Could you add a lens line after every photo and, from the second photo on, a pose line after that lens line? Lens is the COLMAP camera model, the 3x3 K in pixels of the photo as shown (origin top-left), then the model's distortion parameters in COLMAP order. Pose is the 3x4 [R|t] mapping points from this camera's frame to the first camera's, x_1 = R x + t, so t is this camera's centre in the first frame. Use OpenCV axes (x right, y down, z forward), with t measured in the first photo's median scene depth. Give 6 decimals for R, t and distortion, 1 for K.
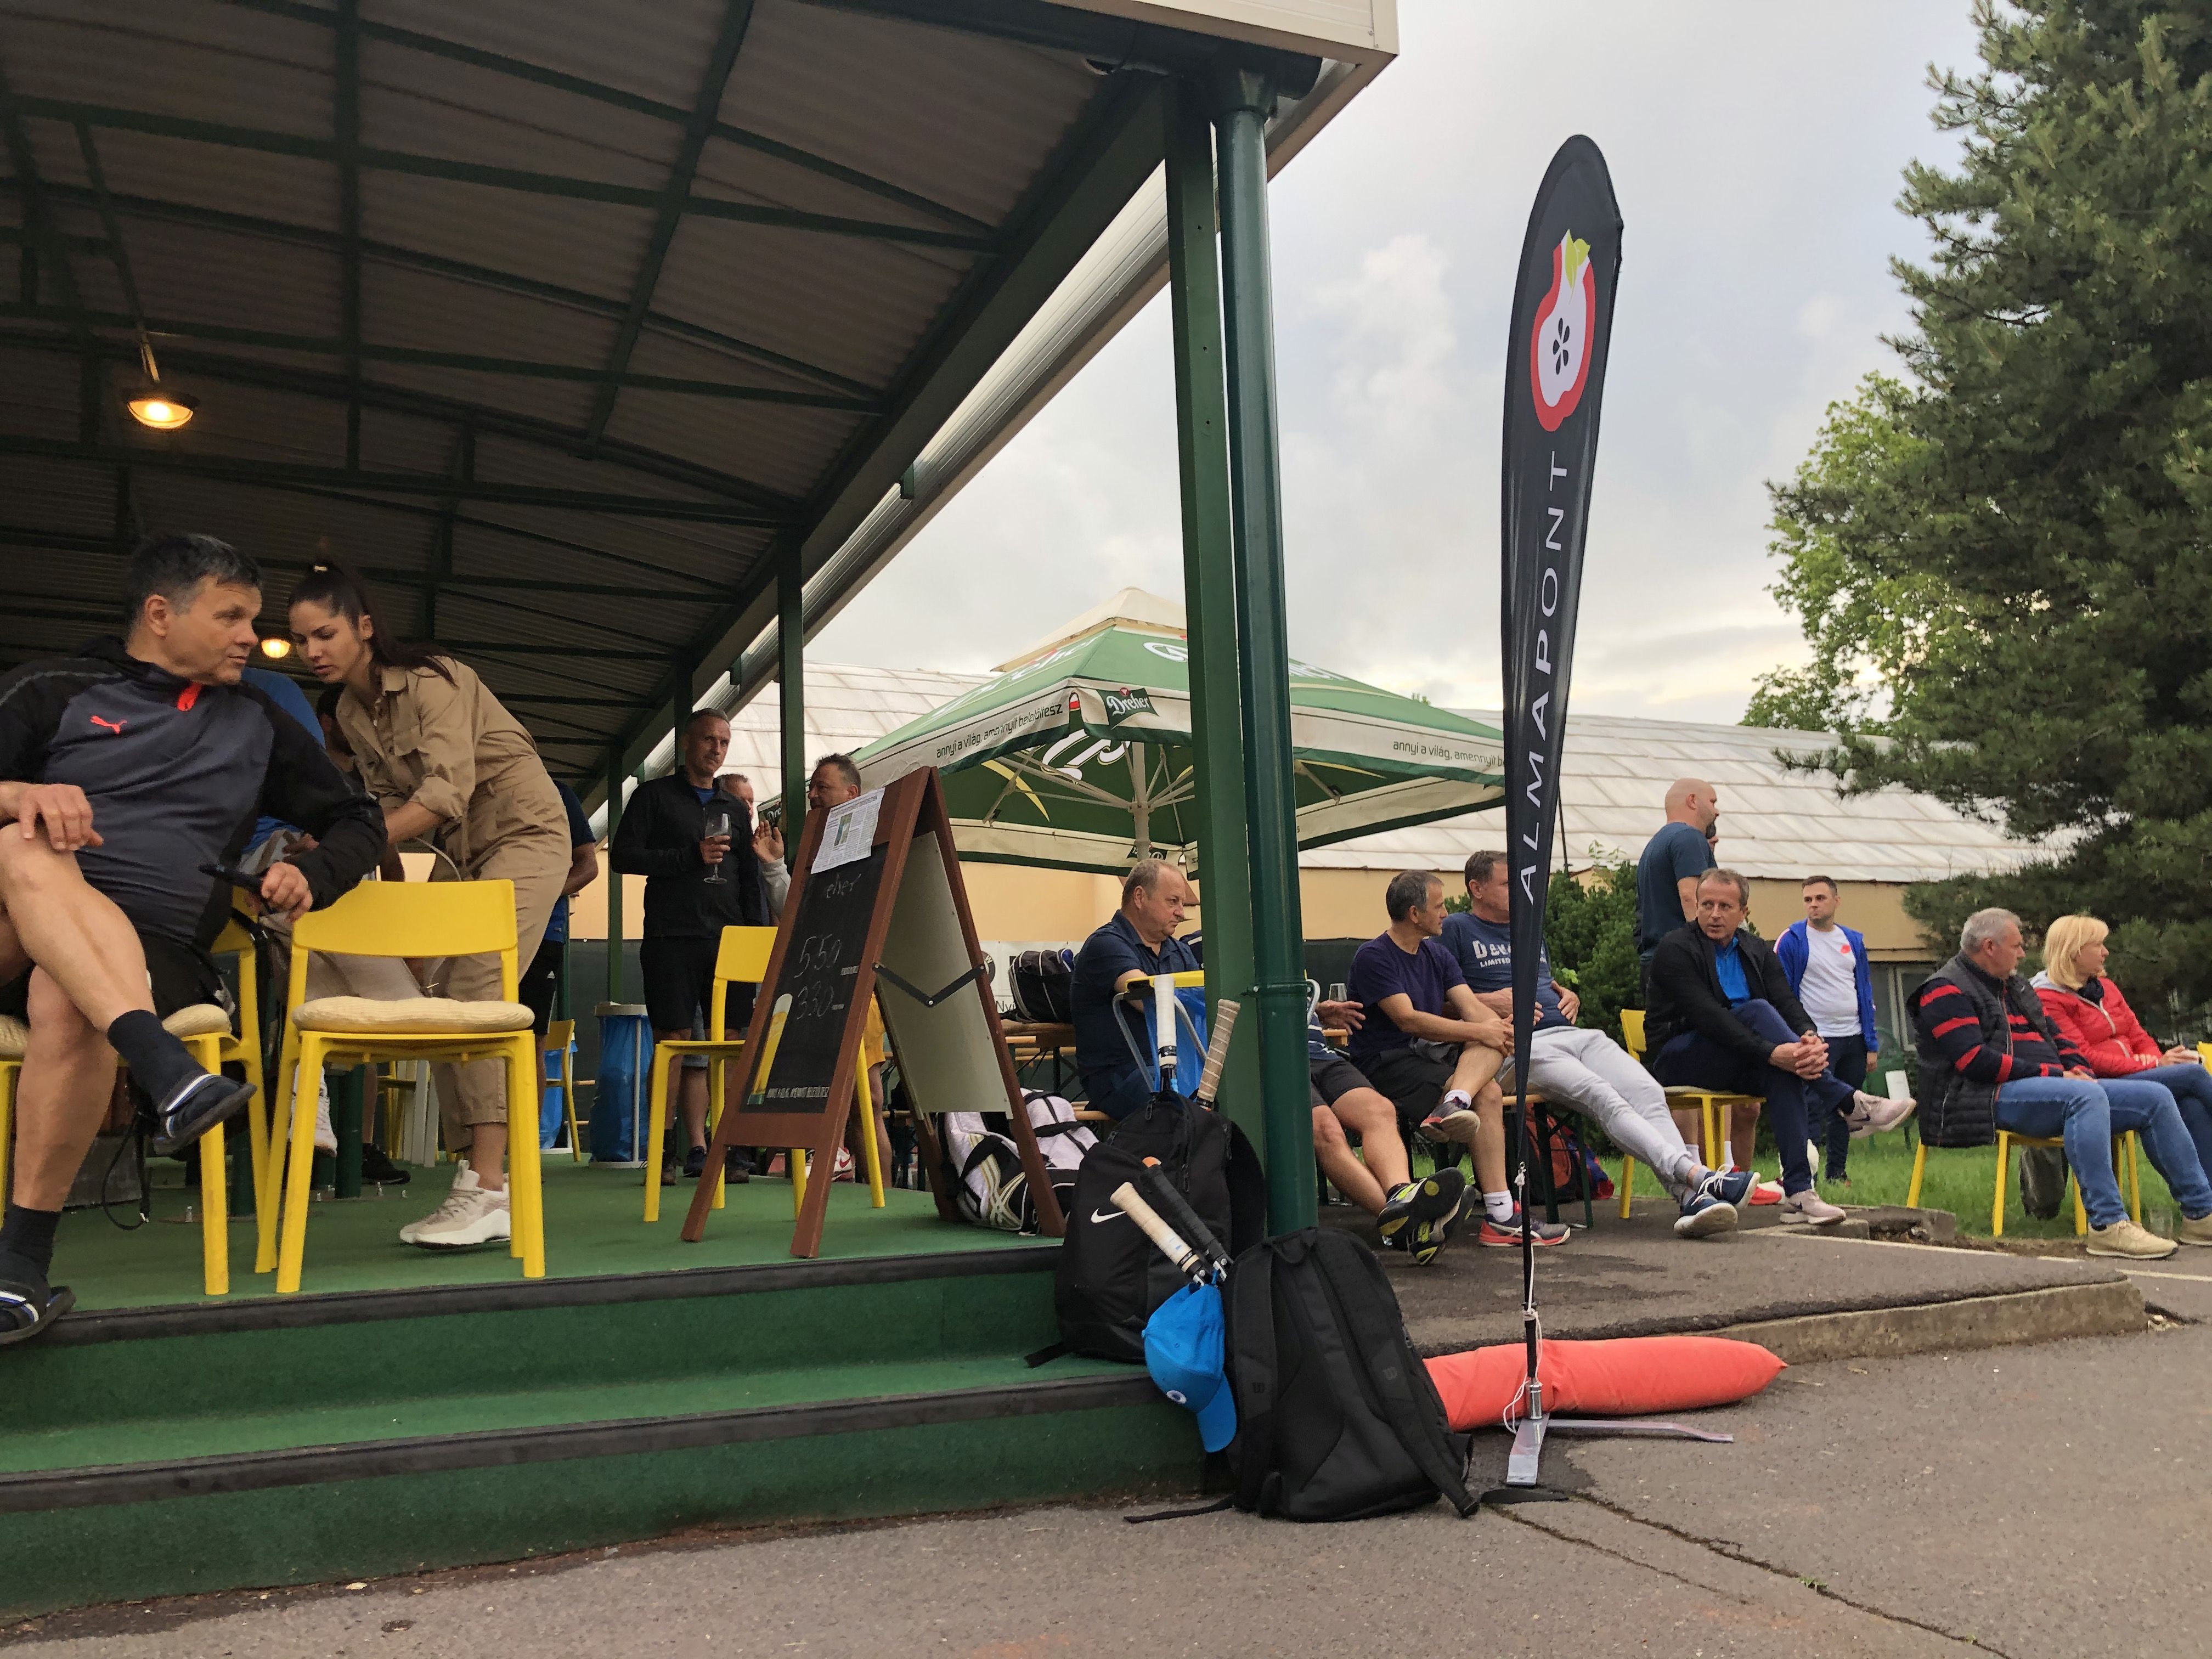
lens RADIAL K [[1795.4, 0, 1147.1], [0, 1795.4, 887.6], [0, 0, 1]] dist [-0.015952, 0.048511]
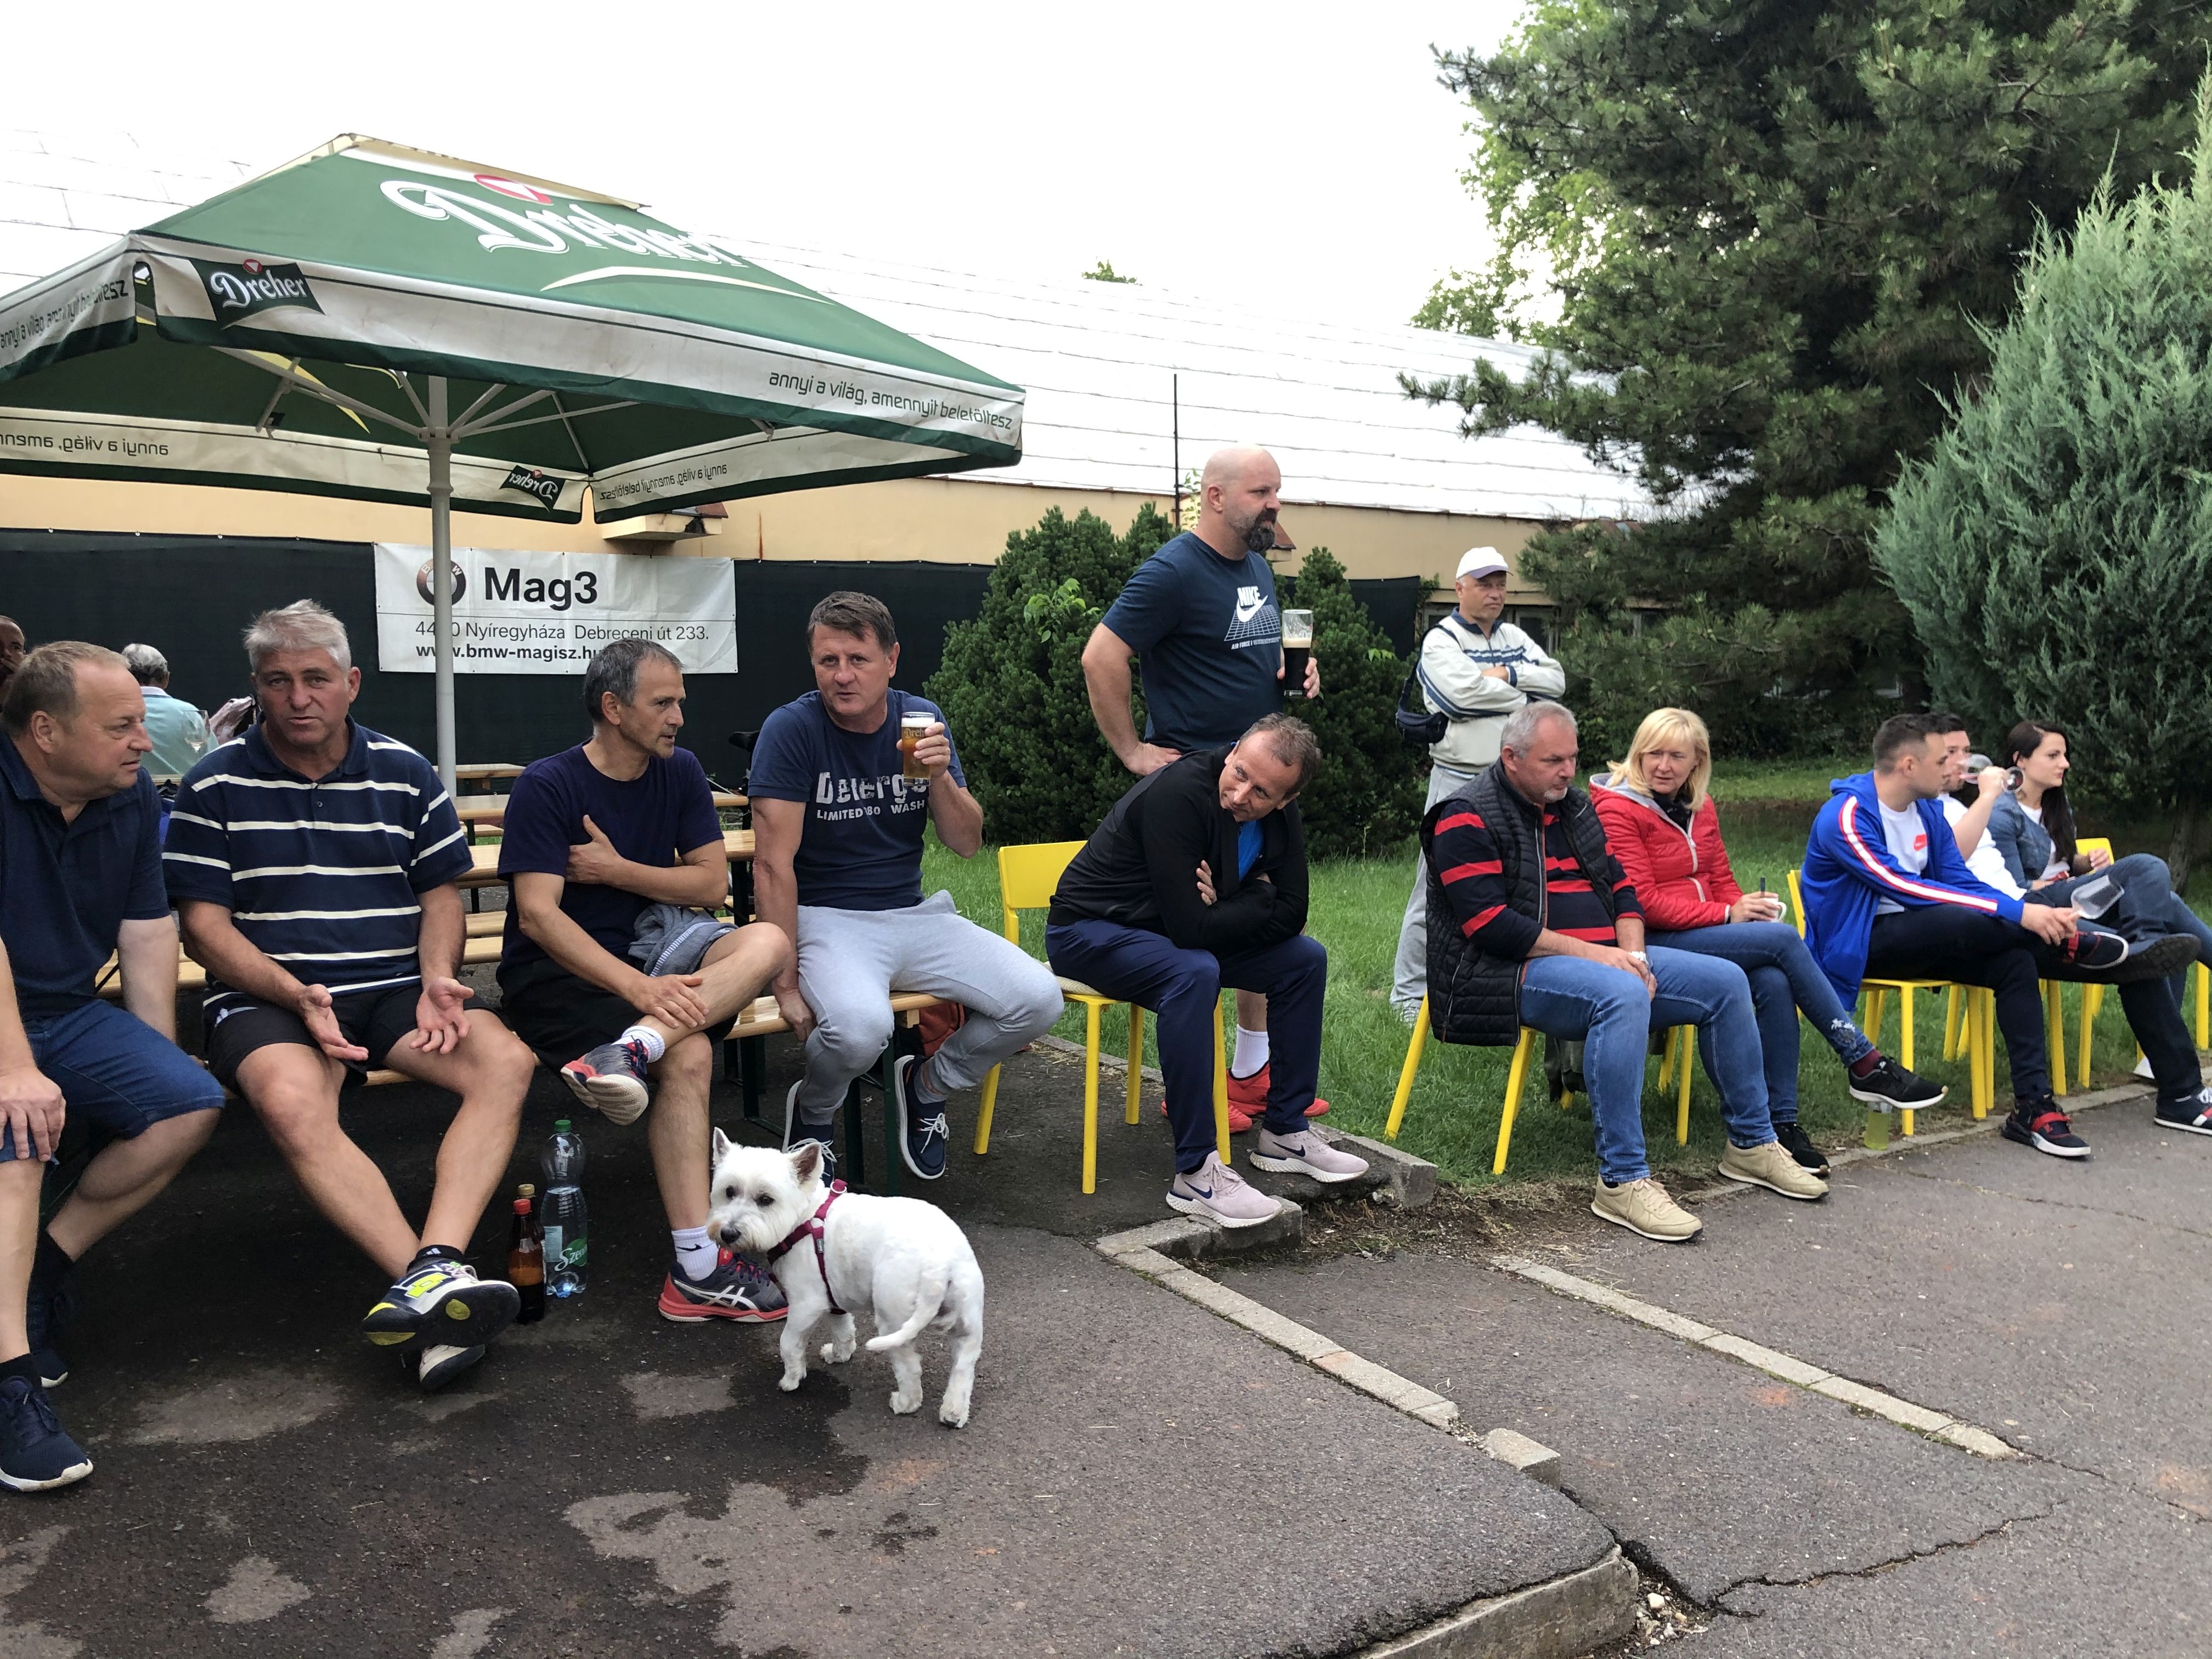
lens RADIAL K [[1795.4, 0, 1147.1], [0, 1795.4, 887.6], [0, 0, 1]] dist [-0.015952, 0.048511]
pose [[0.982080, 0.018766, 0.187528, 0.072111], [-0.062292, 0.971428, 0.229015, -0.026515], [-0.177872, -0.236593, 0.955189, 0.133816]]
